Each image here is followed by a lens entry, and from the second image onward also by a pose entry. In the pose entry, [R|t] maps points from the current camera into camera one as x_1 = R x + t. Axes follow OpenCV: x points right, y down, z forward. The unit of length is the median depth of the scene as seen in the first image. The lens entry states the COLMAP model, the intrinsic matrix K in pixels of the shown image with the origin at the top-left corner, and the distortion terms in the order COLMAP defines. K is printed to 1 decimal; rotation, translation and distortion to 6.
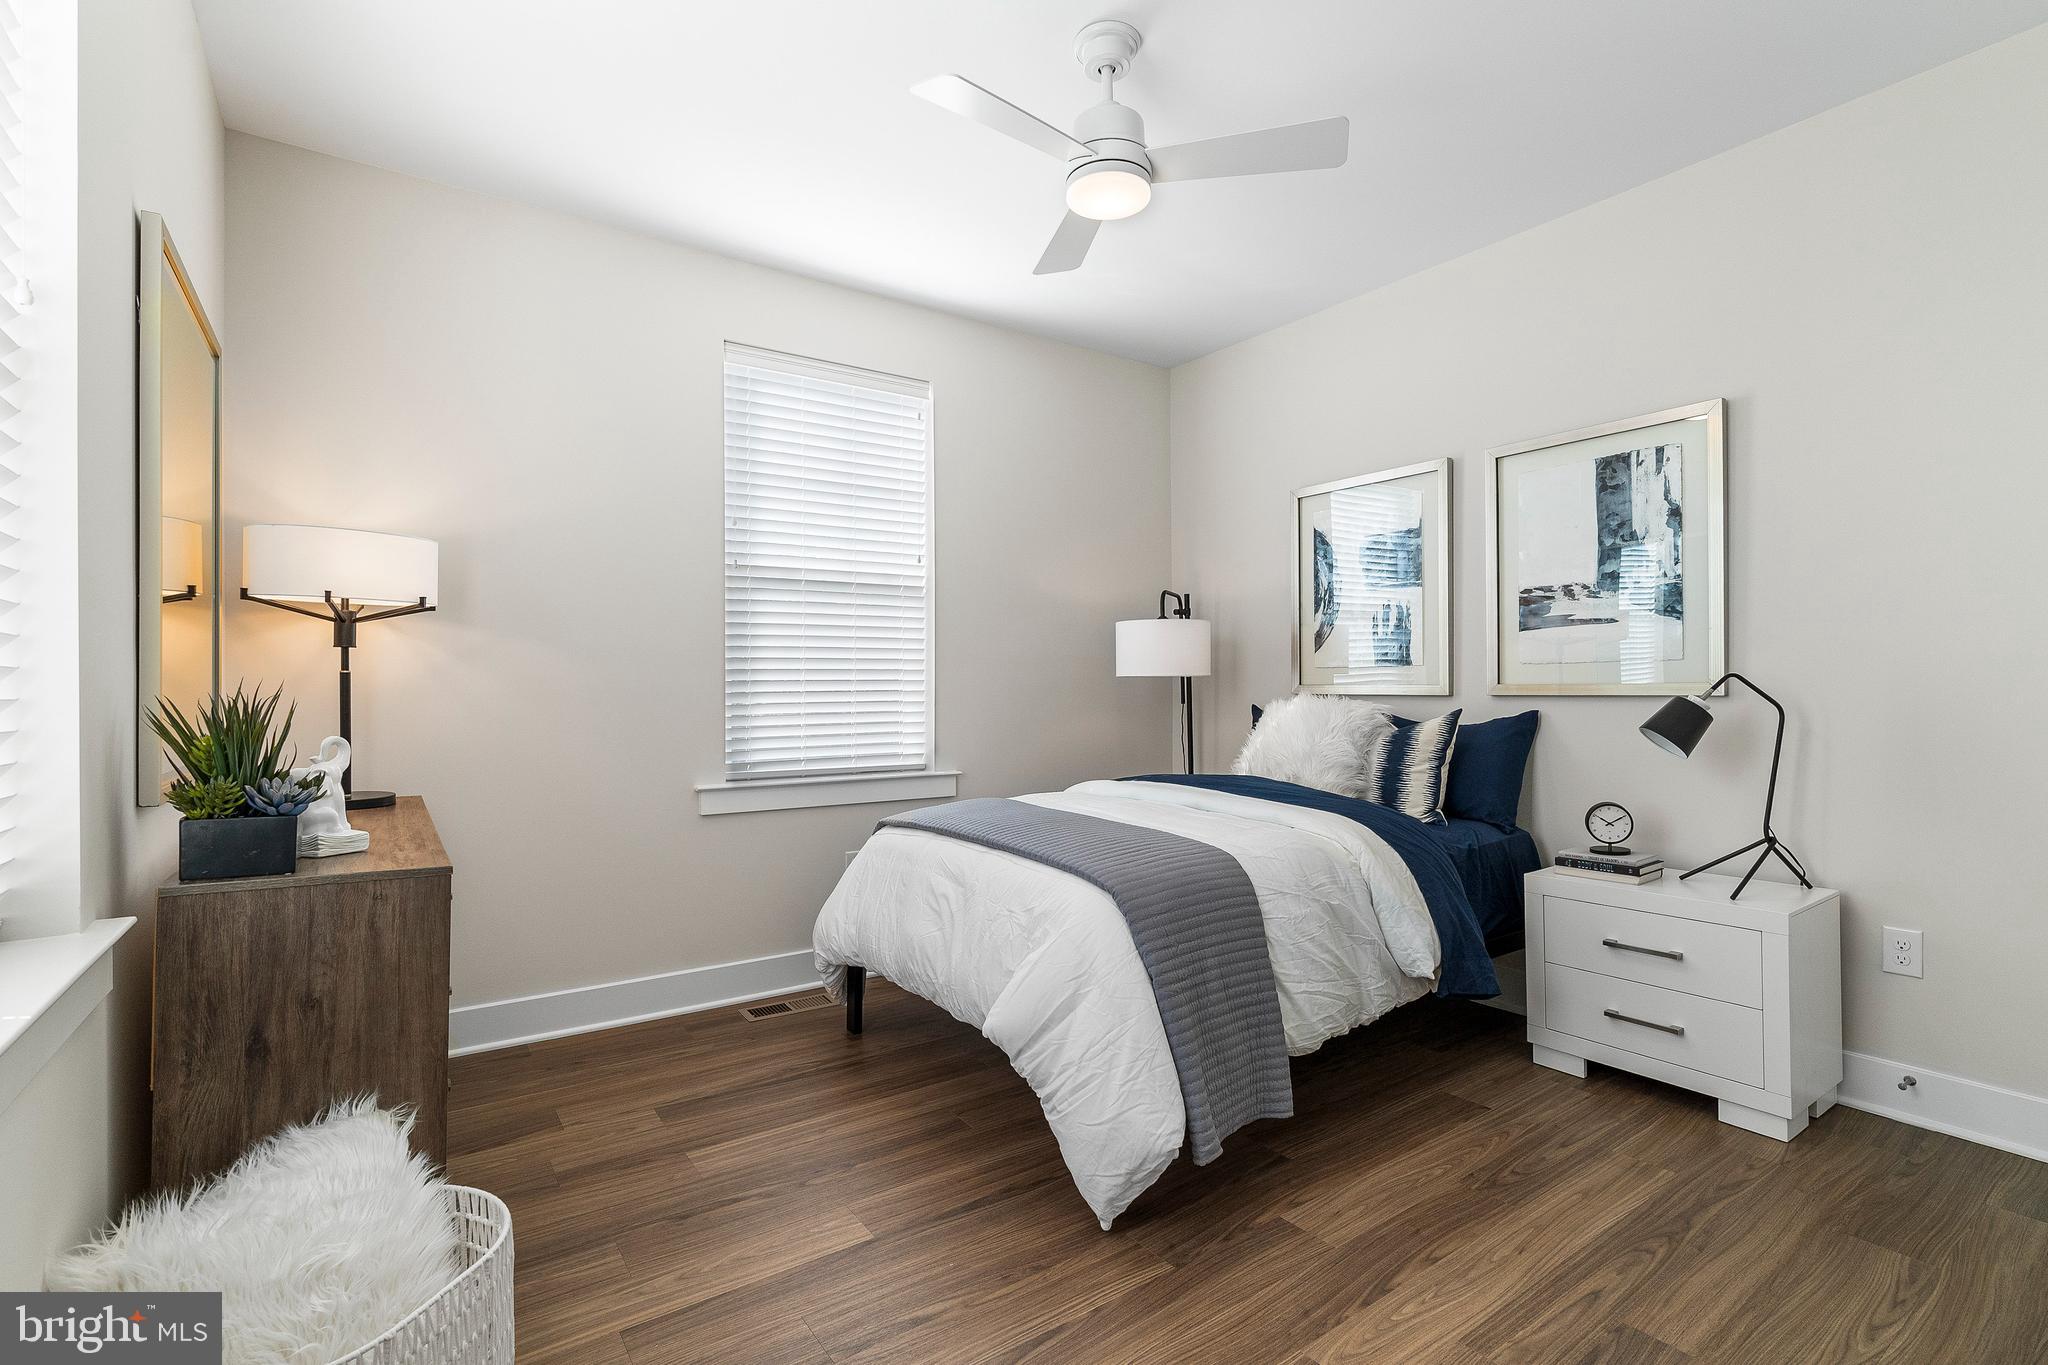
lens RADIAL K [[923.1, 0, 1026.6], [0, 923.1, 679.8], [0, 0, 1]] dist [-0.014902, 0.006767]
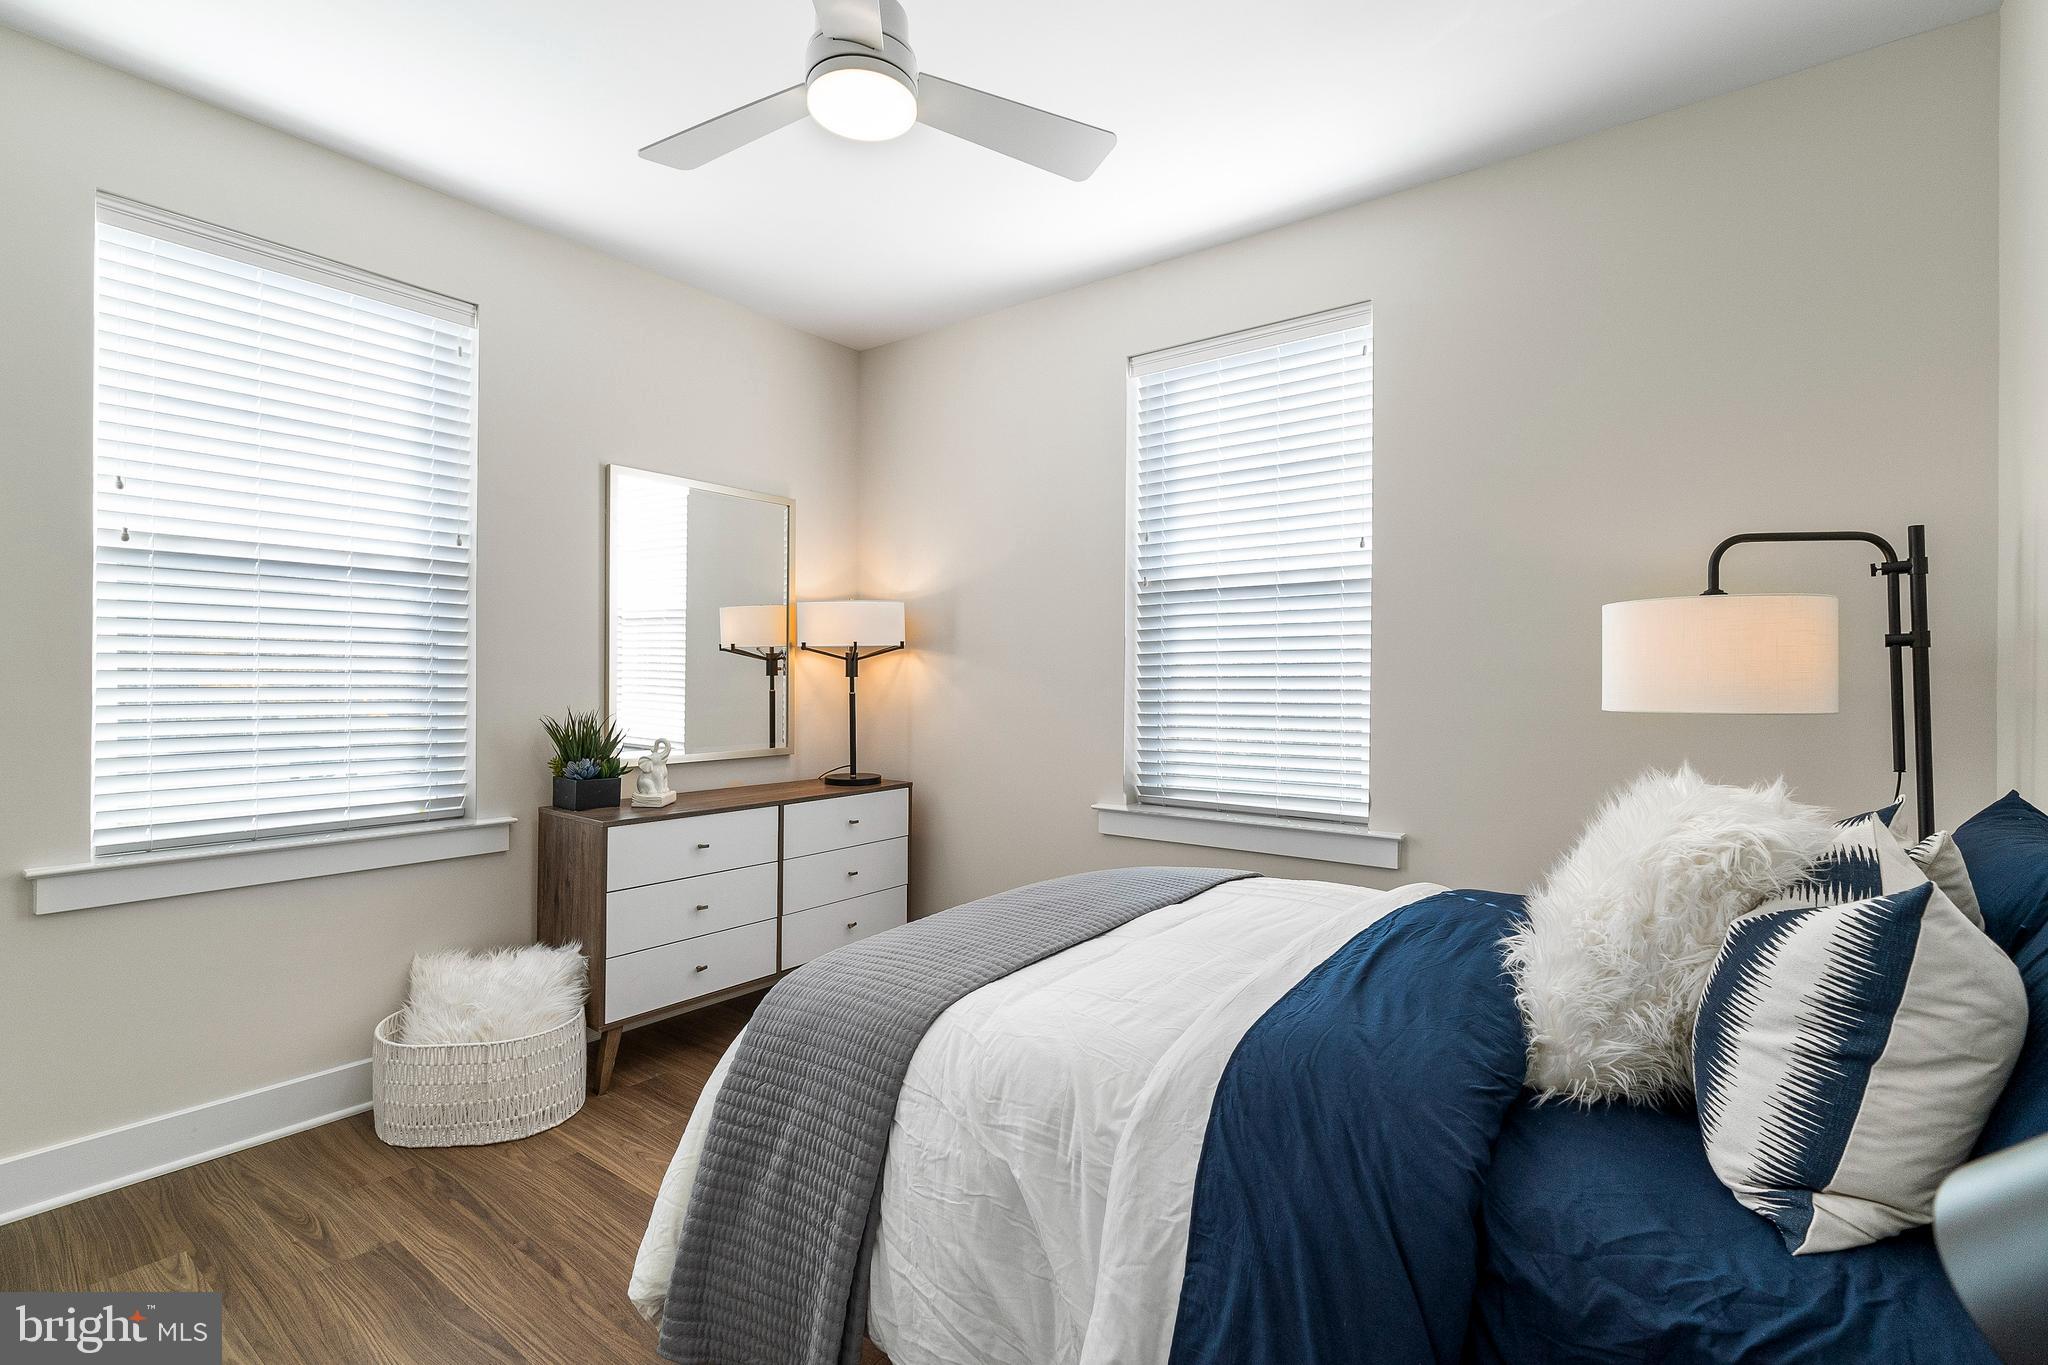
lens RADIAL K [[923.1, 0, 1026.6], [0, 923.1, 679.8], [0, 0, 1]] dist [-0.014902, 0.006767]
pose [[0.325590, 0.004406, -0.945501, 0.449038], [0.003192, 0.999978, 0.005759, -0.022382], [0.945506, -0.004893, 0.325569, 0.452936]]
